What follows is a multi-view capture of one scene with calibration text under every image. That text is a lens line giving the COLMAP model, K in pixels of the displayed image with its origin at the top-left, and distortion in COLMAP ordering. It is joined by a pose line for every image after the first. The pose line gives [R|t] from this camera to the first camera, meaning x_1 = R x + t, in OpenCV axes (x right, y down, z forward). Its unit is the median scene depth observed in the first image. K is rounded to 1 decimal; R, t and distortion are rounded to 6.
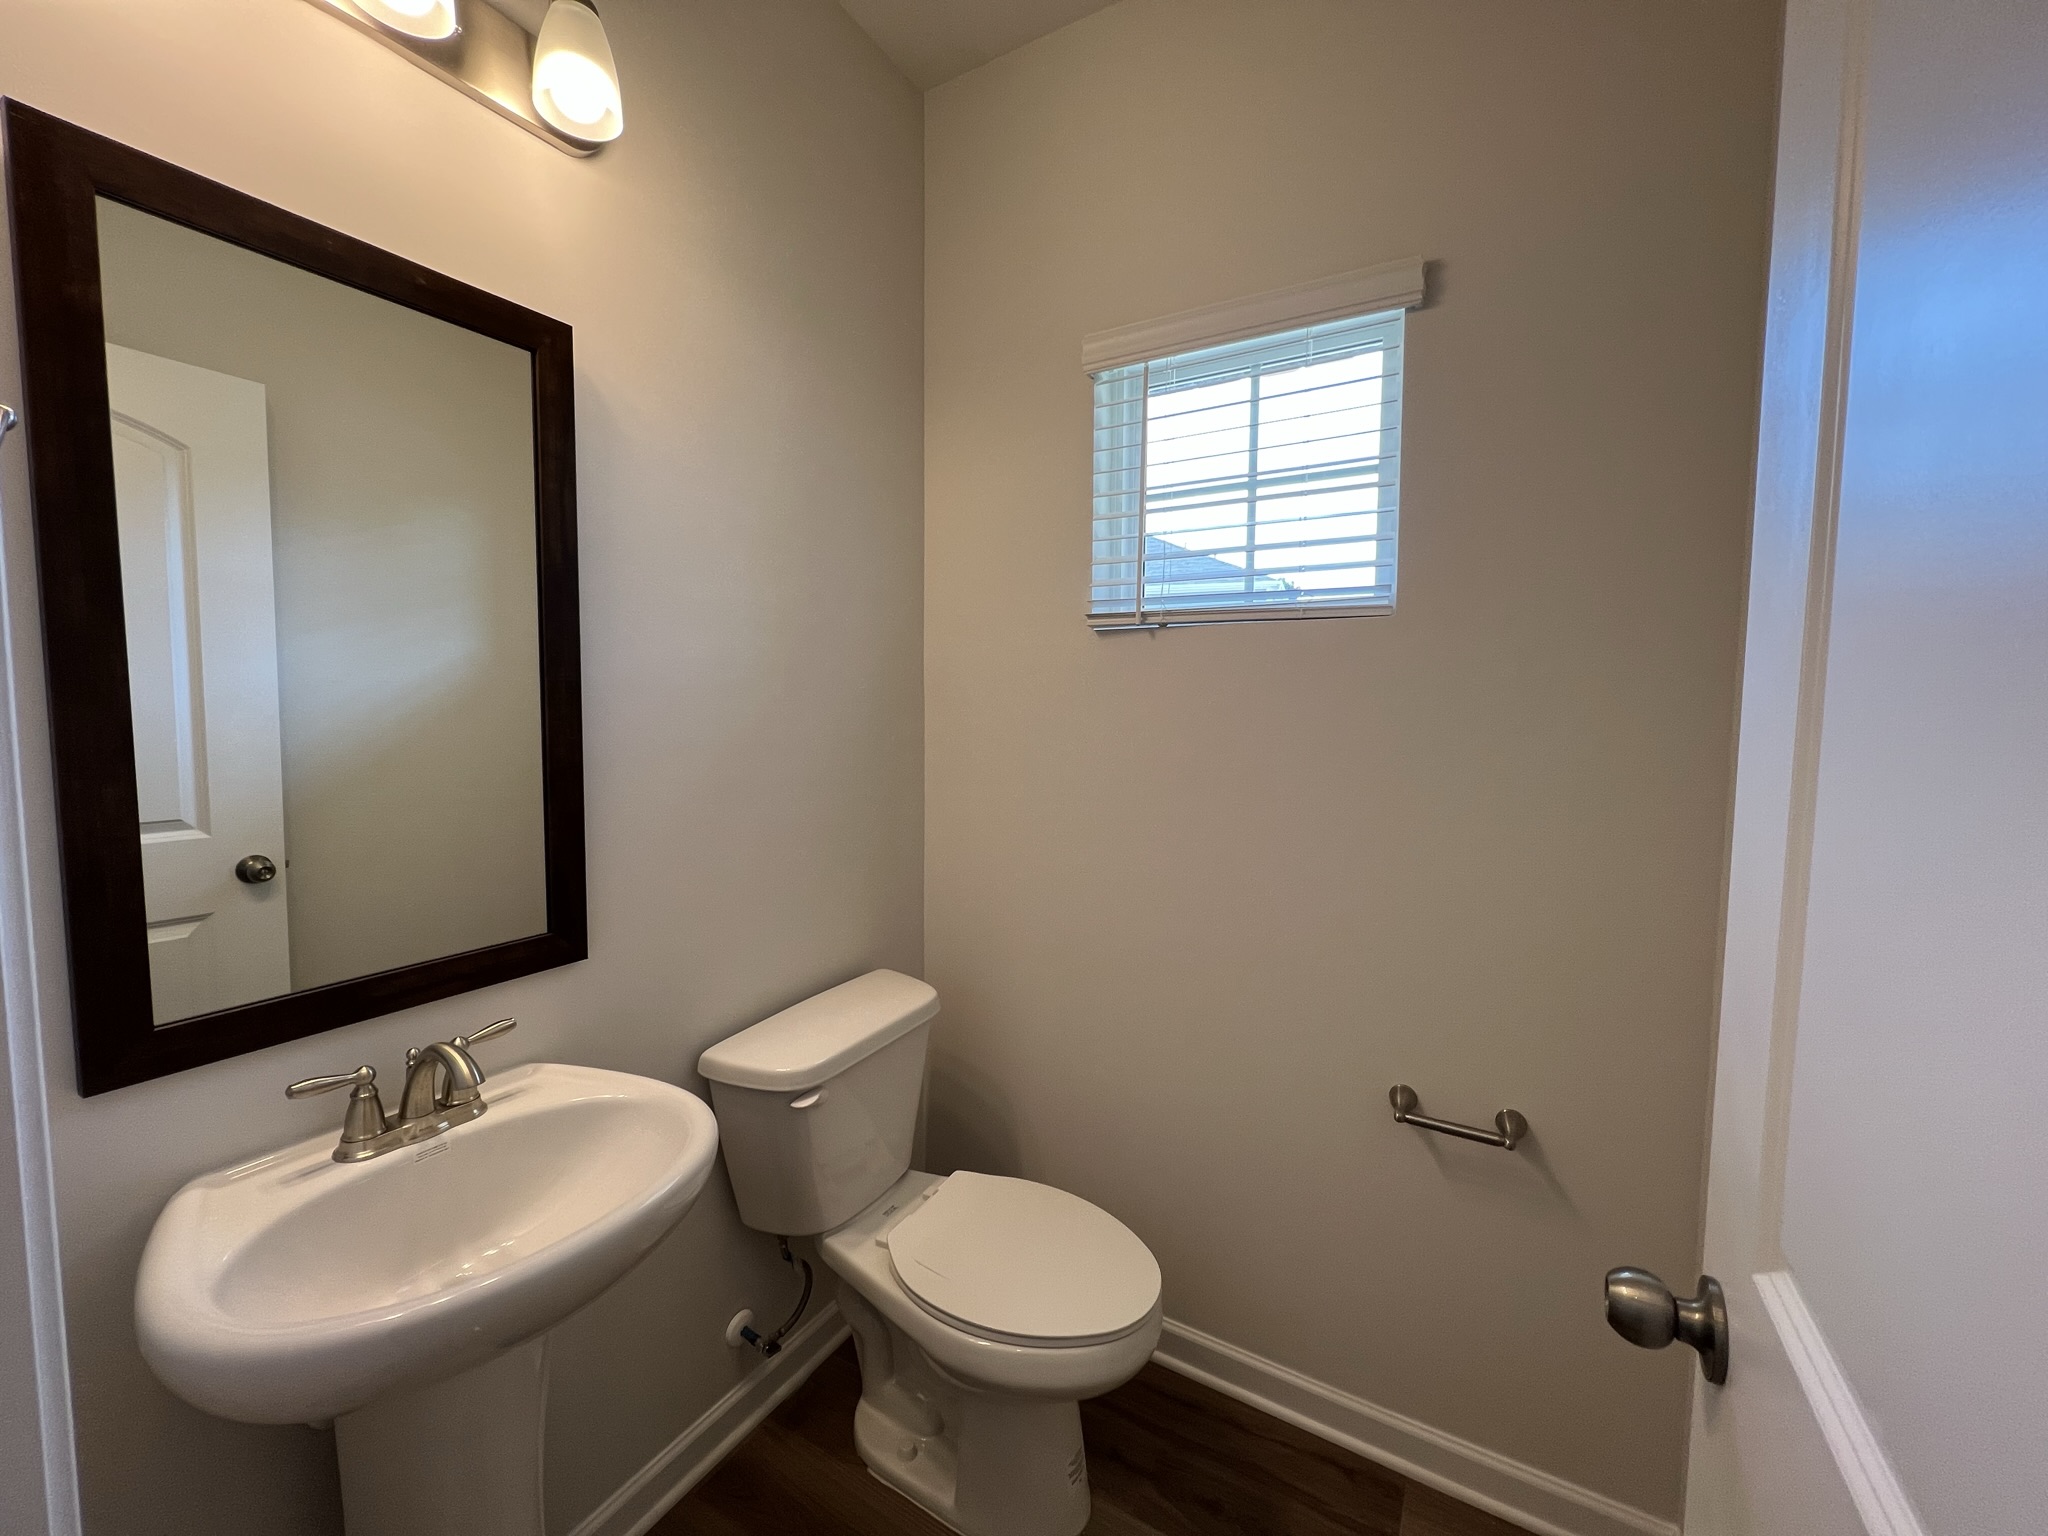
lens RADIAL K [[813.8, 0, 1023.2], [0, 813.8, 763.9], [0, 0, 1]] dist [0.001238, -0.000124]
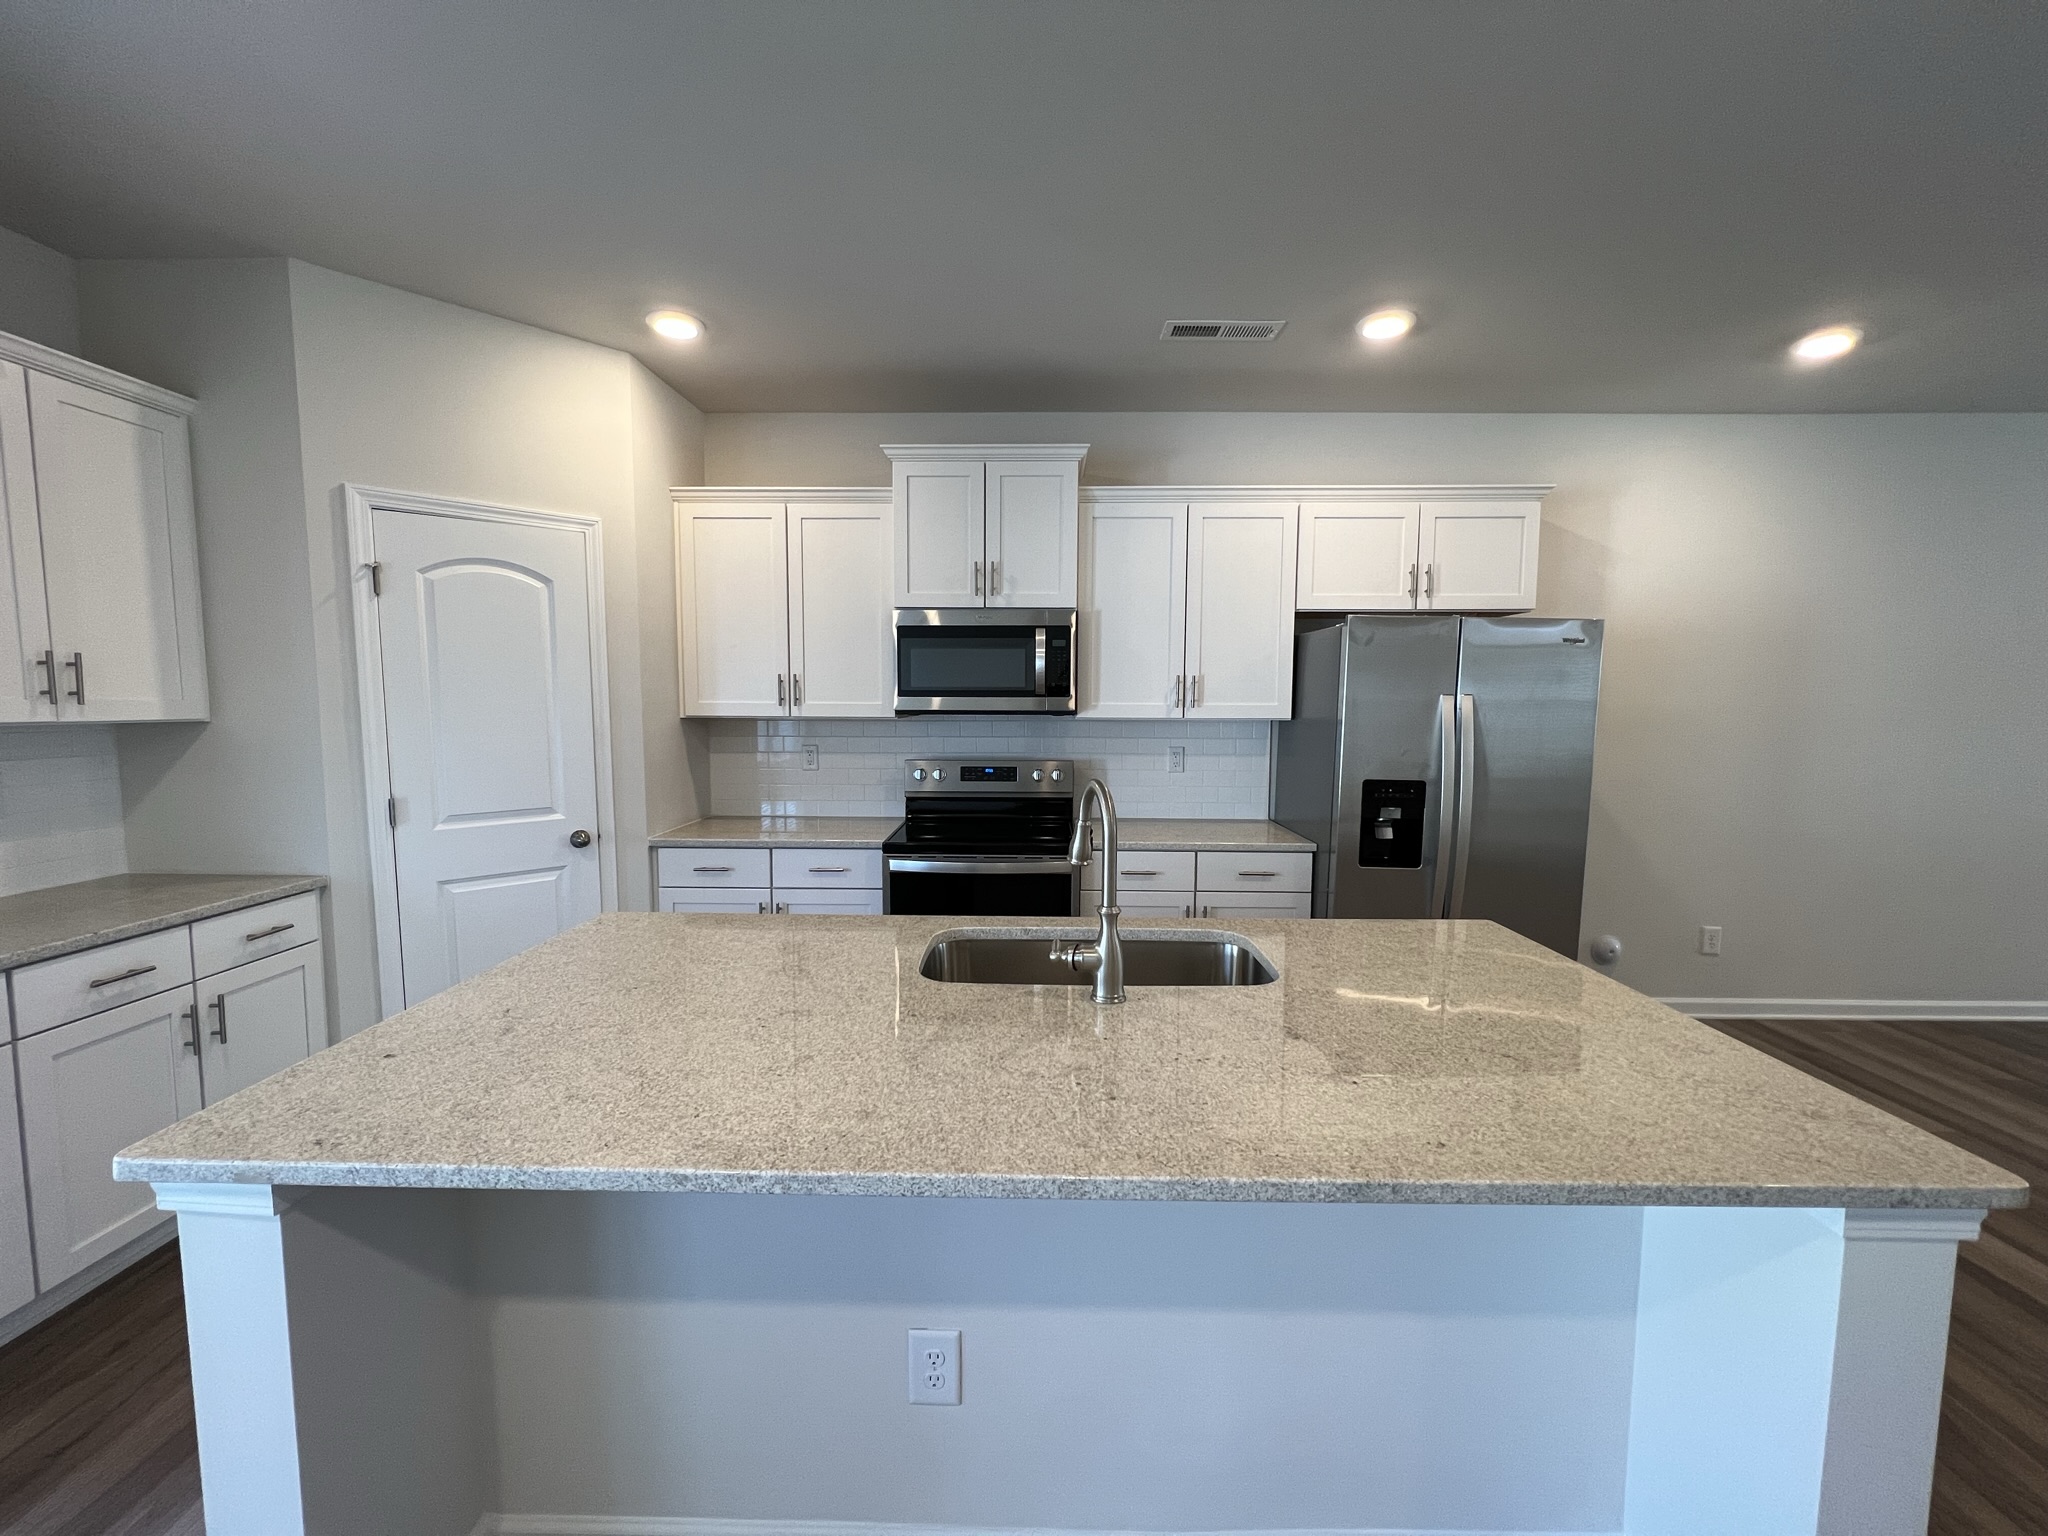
lens RADIAL K [[813.8, 0, 1017.6], [0, 813.8, 771.9], [0, 0, 1]] dist [0.001238, -0.000124]
pose [[0.871506, -0.044067, 0.488401, -0.999227], [0.040376, 0.999021, 0.018090, 0.003551], [-0.488719, 0.003954, 0.872432, -0.874779]]
